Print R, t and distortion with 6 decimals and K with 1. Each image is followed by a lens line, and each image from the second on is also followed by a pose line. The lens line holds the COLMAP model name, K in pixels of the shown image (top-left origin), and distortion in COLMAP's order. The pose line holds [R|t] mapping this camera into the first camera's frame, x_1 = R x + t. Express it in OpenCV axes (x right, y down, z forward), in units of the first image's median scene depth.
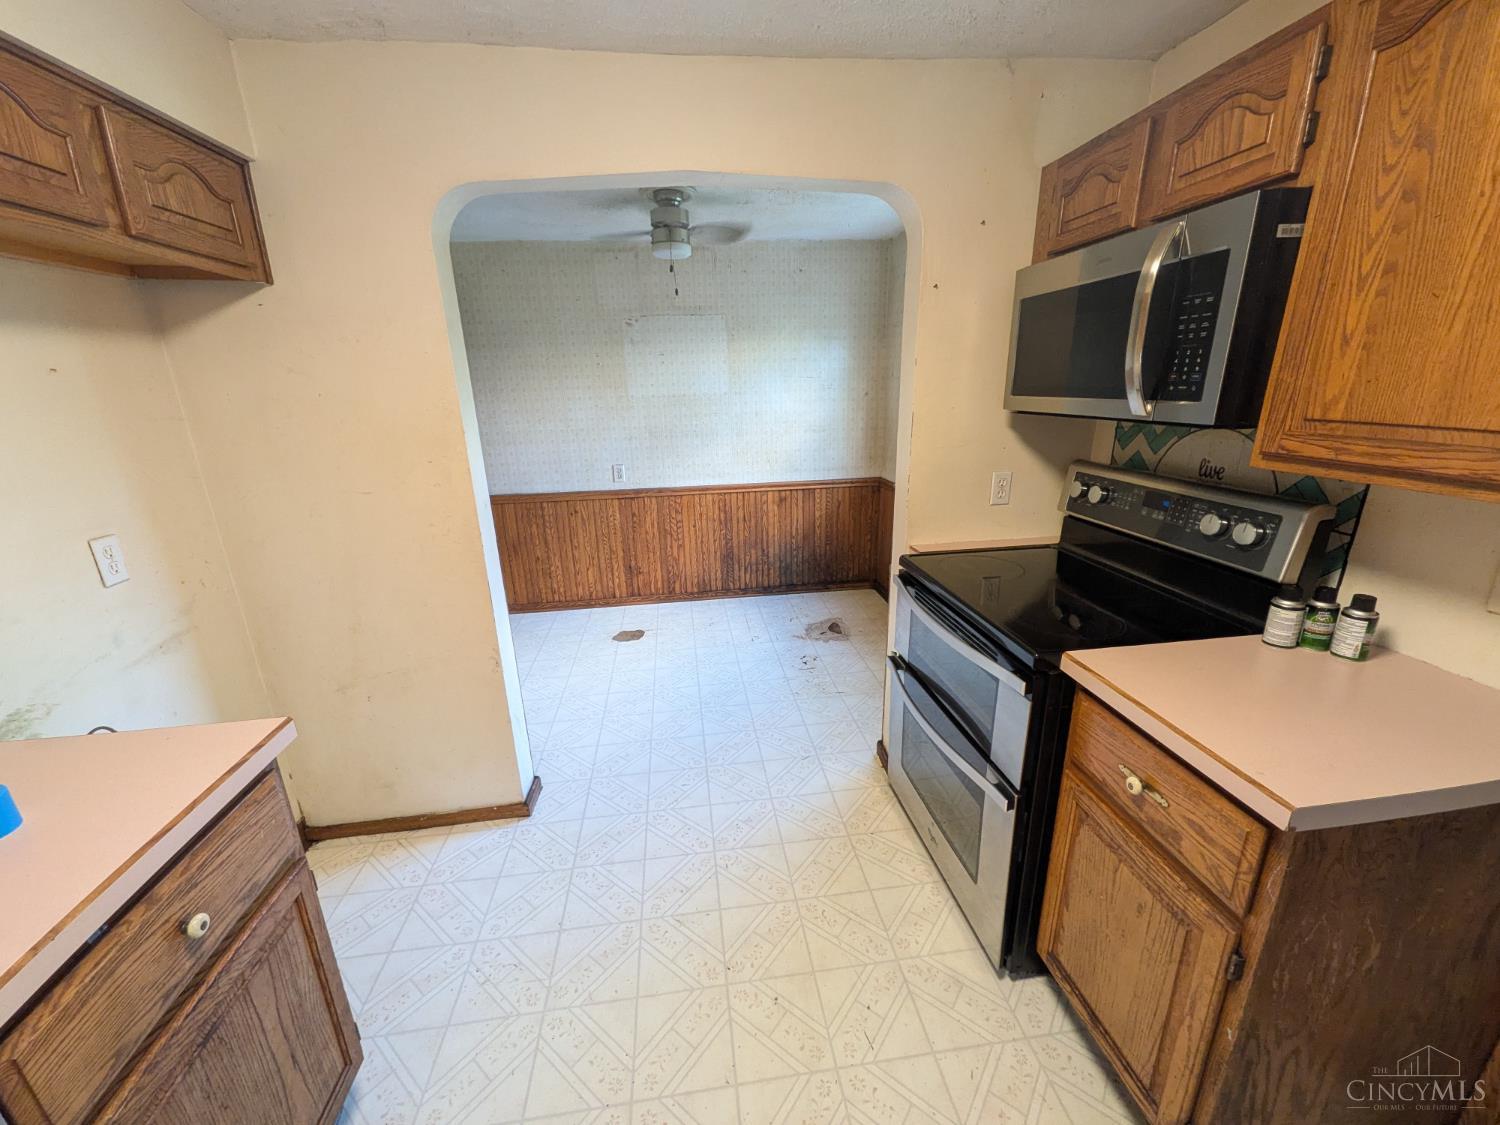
lens RADIAL K [[591.5, 0, 749.9], [0, 591.5, 564.8], [0, 0, 1]] dist [0.014524, -0.005713]
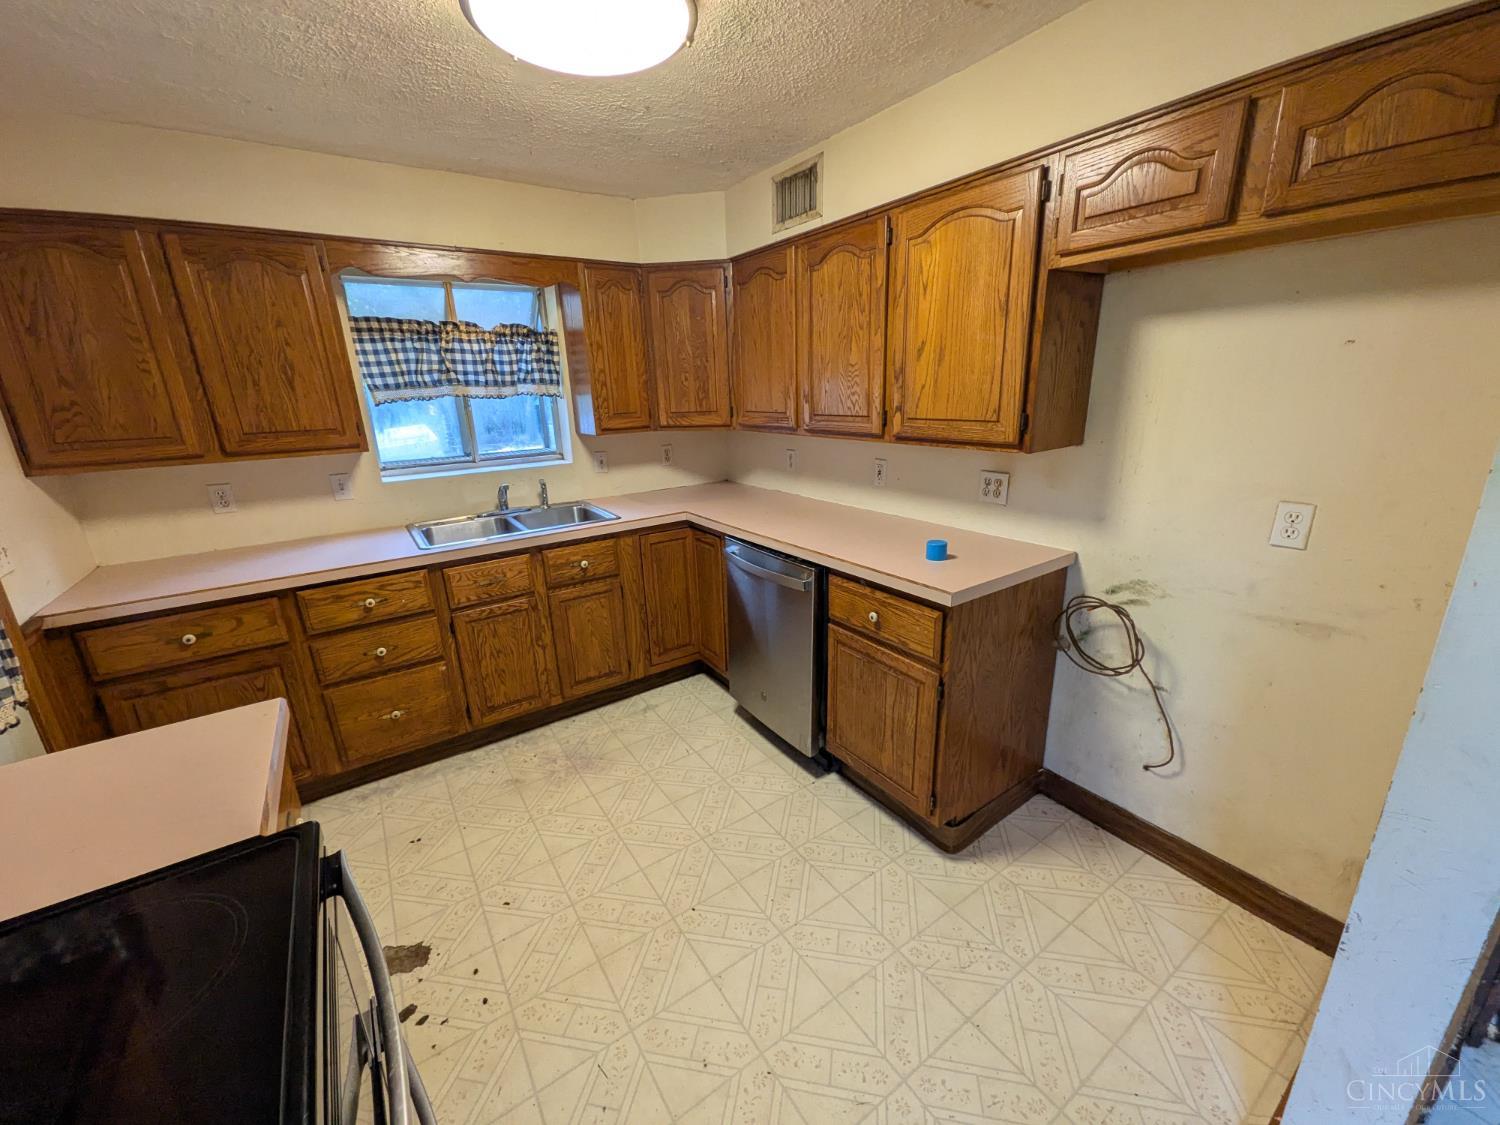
lens RADIAL K [[591.5, 0, 749.9], [0, 591.5, 564.8], [0, 0, 1]] dist [0.014524, -0.005713]
pose [[-0.892546, 0.182815, -0.412238, 0.252002], [-0.078894, 0.836742, 0.541884, -0.478636], [0.444002, 0.516180, -0.732408, 1.490219]]
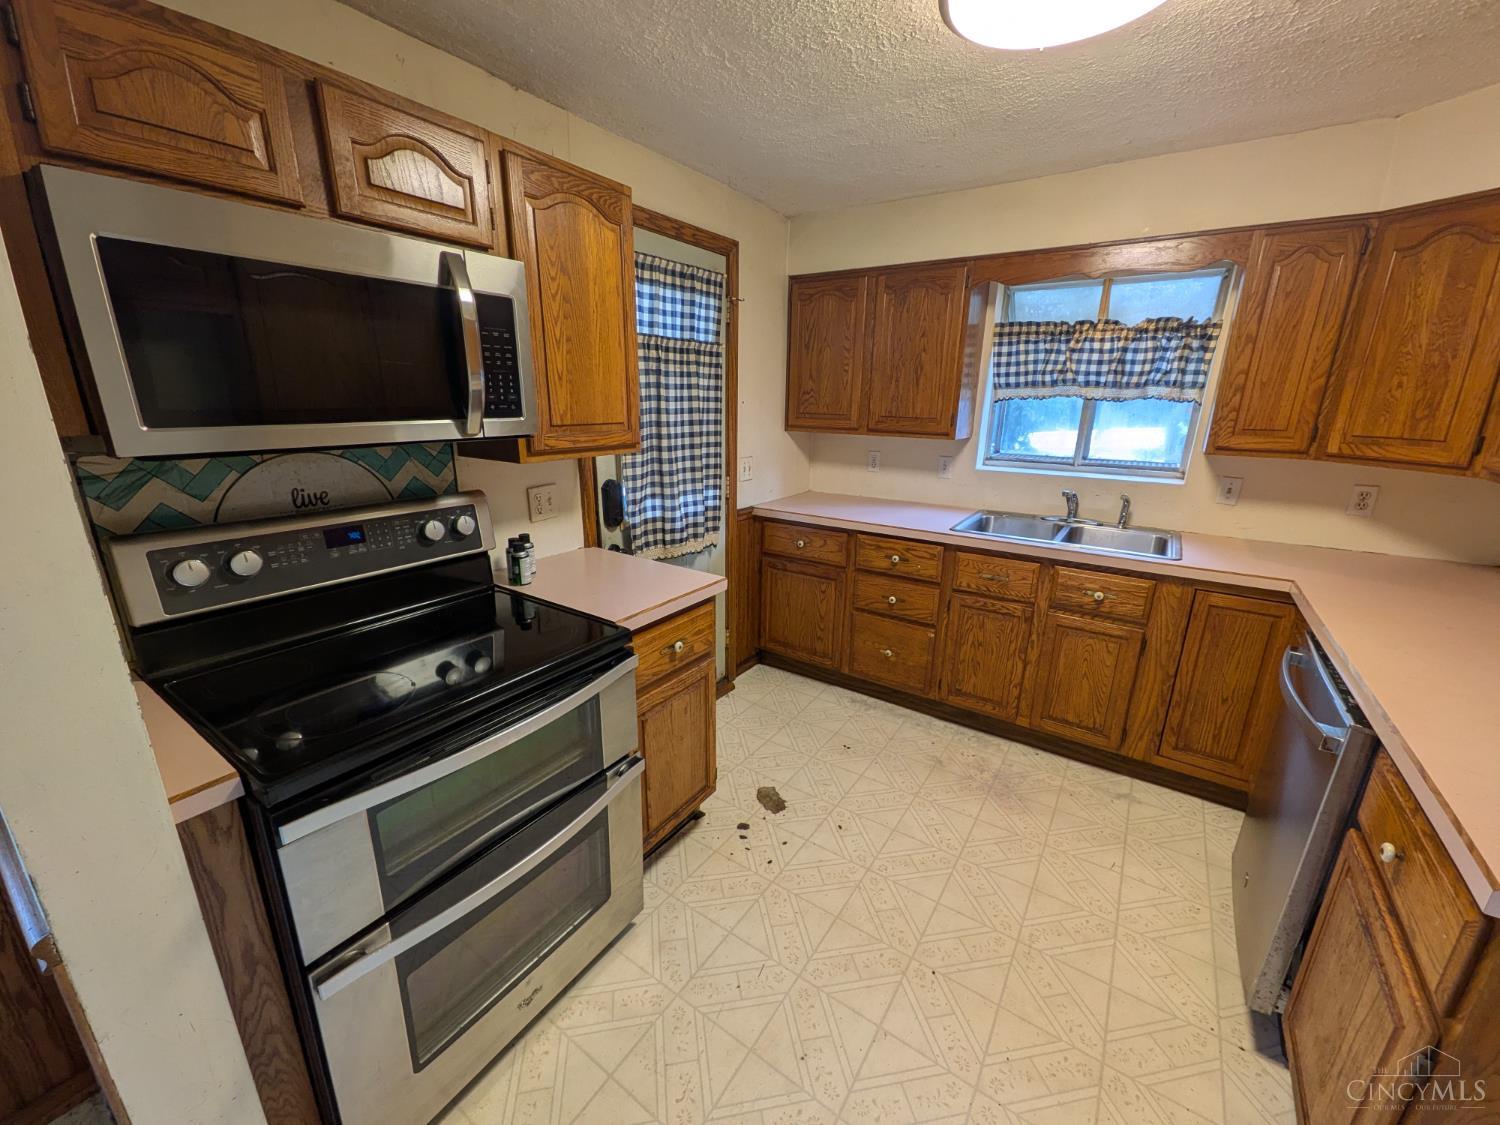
lens RADIAL K [[591.5, 0, 749.9], [0, 591.5, 564.8], [0, 0, 1]] dist [0.014524, -0.005713]
pose [[-0.744027, -0.172113, 0.645601, -0.413772], [0.201813, 0.863231, 0.462713, -0.434626], [-0.636942, 0.474562, -0.607533, 1.428932]]
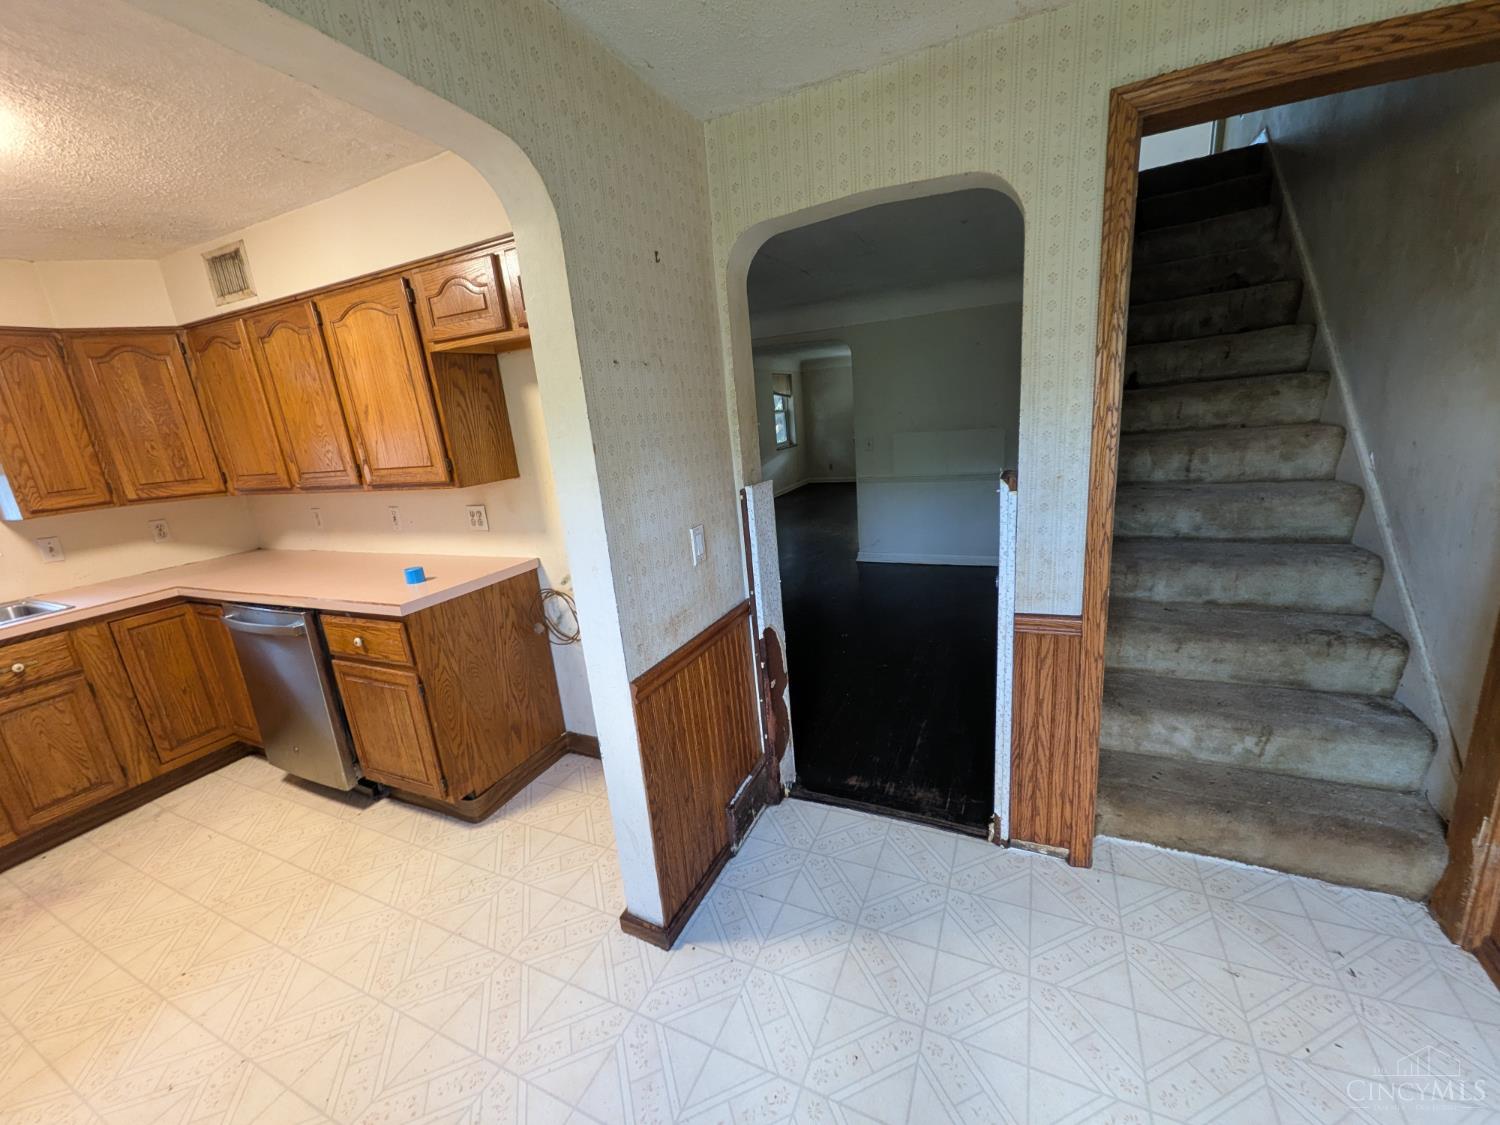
lens RADIAL K [[591.5, 0, 749.9], [0, 591.5, 564.8], [0, 0, 1]] dist [0.014524, -0.005713]
pose [[-0.535522, 0.280580, -0.796550, 0.083662], [-0.151655, 0.895914, 0.417538, -0.660093], [0.830793, 0.344401, -0.437230, 2.183545]]
